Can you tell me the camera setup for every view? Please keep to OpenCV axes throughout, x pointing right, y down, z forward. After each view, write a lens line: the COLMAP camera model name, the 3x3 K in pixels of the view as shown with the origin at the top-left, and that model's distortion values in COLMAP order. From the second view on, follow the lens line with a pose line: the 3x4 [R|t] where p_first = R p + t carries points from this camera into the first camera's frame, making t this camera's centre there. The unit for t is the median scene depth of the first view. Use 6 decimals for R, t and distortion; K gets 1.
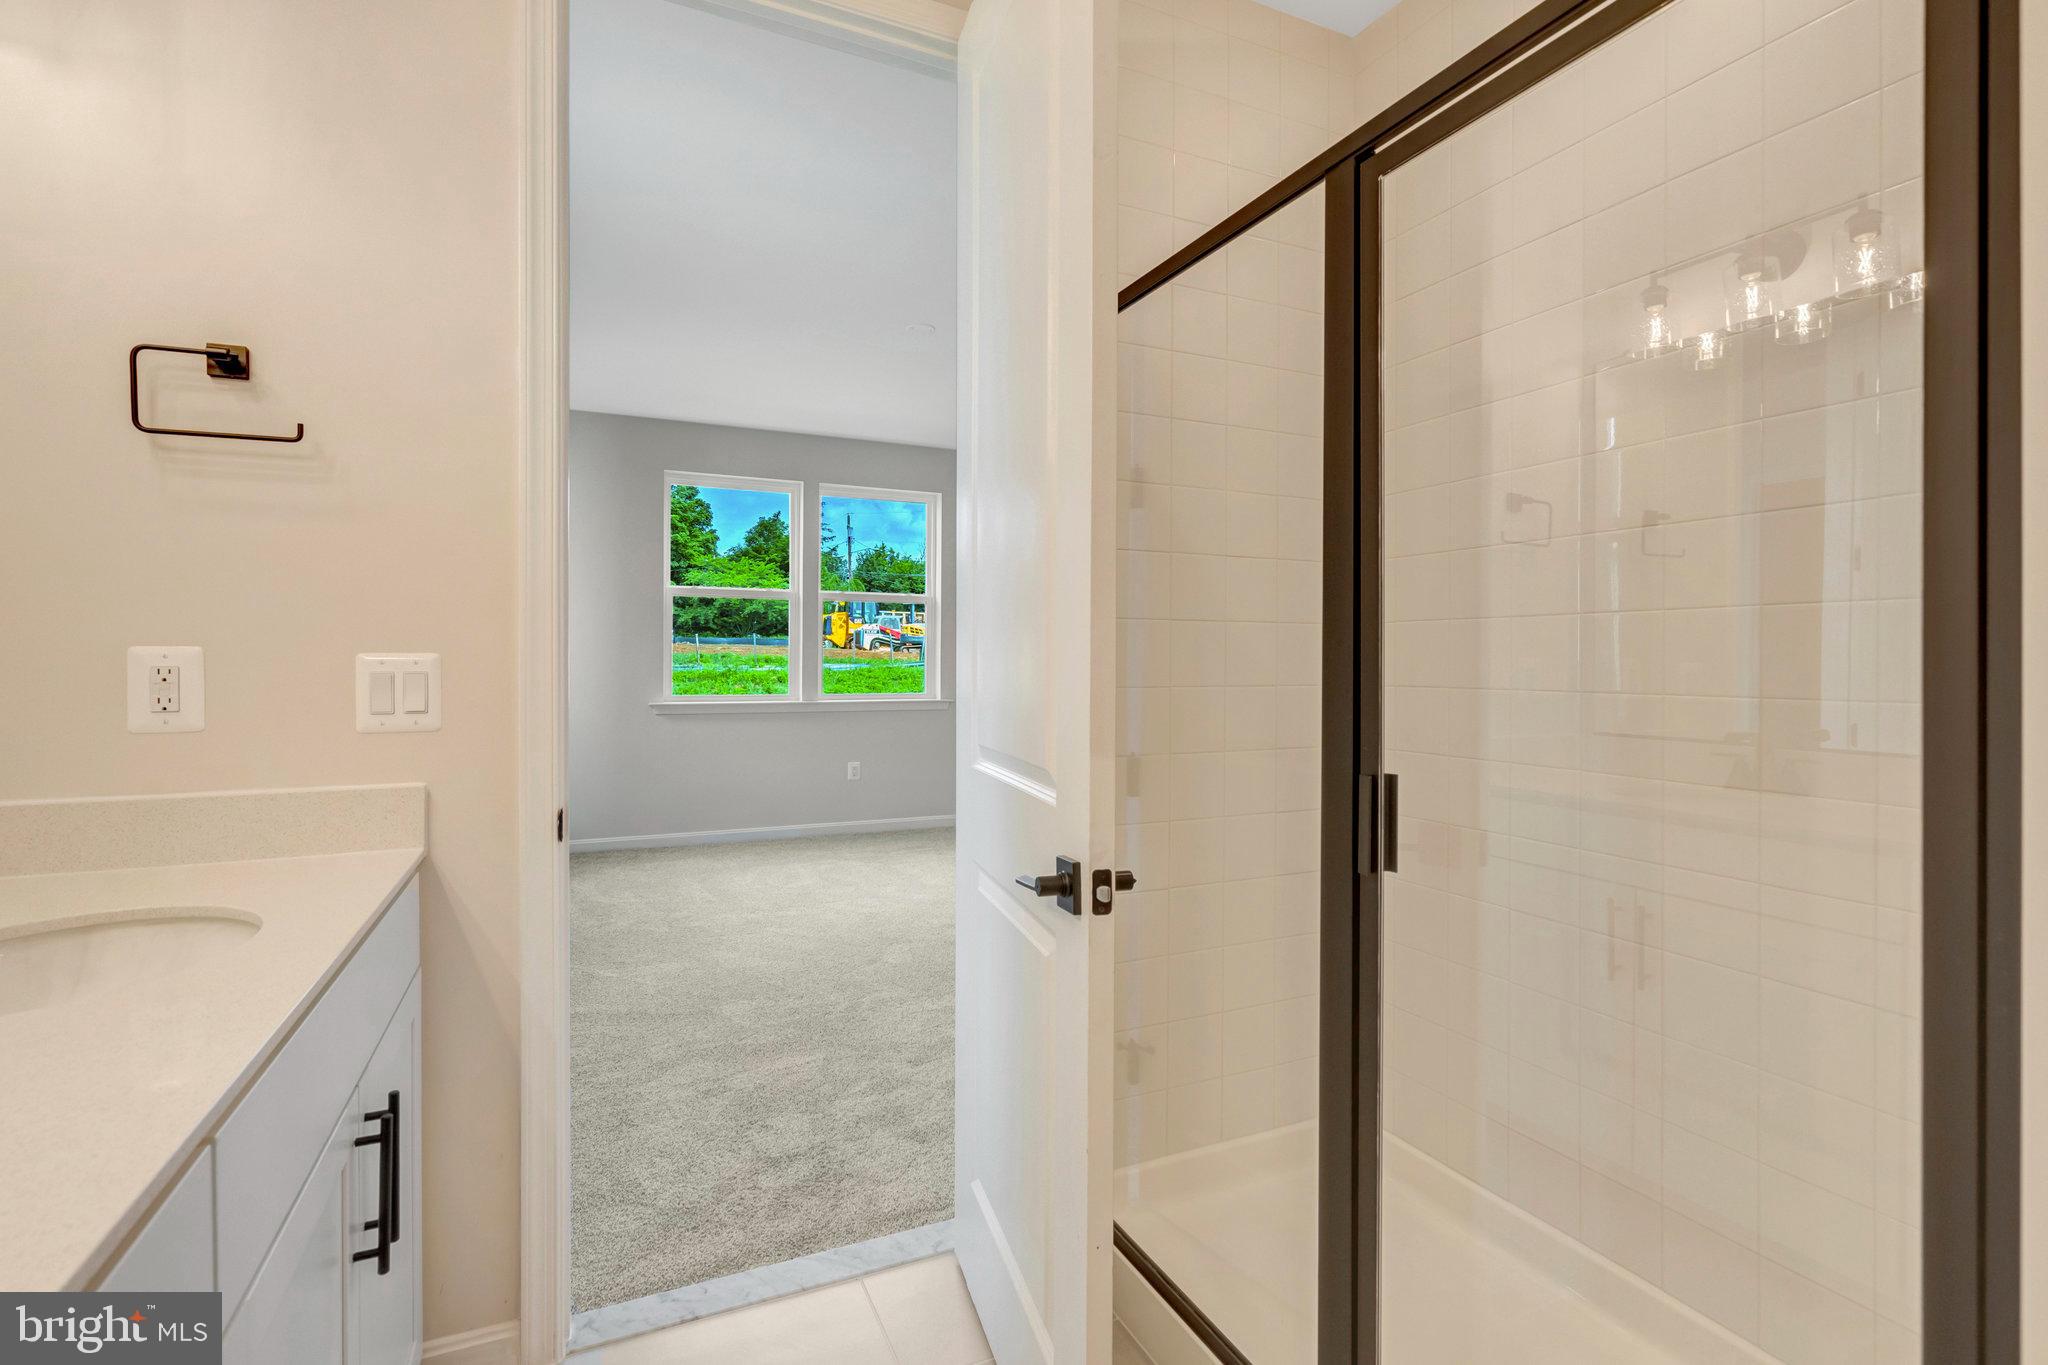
lens RADIAL K [[943.0, 0, 1022.6], [0, 943.0, 669.5], [0, 0, 1]] dist [0.000797, 0.000975]
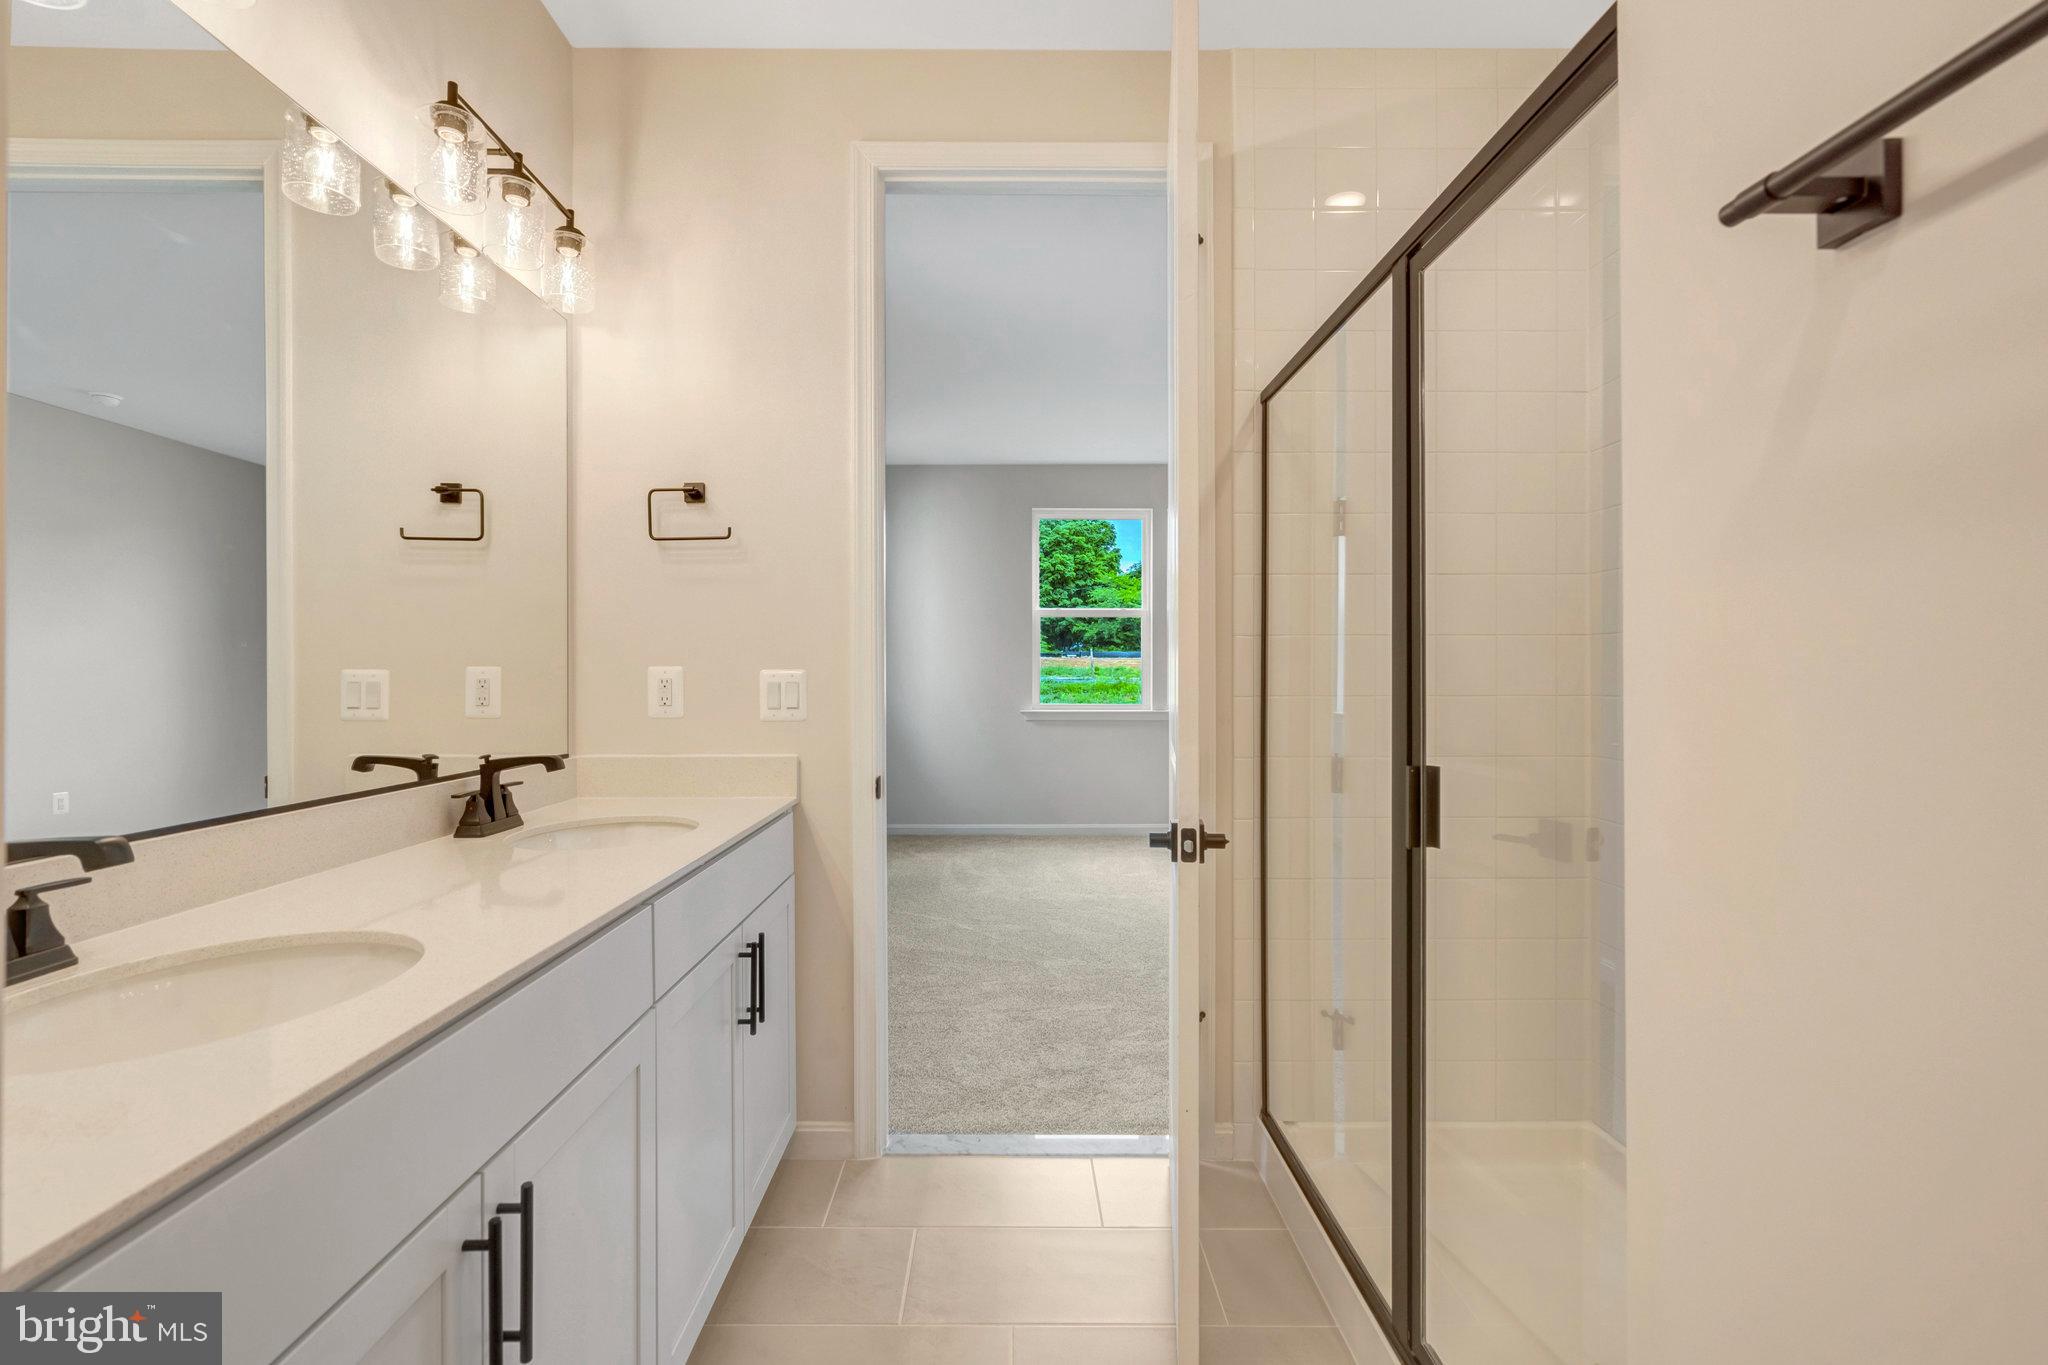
lens RADIAL K [[943.0, 0, 1020.9], [0, 943.0, 682.8], [0, 0, 1]] dist [0.000797, 0.000975]
pose [[0.913838, -0.000187, -0.406079, 0.253372], [0.000579, 0.999999, 0.000841, 0.002442], [0.406079, -0.001004, 0.913838, -0.198203]]
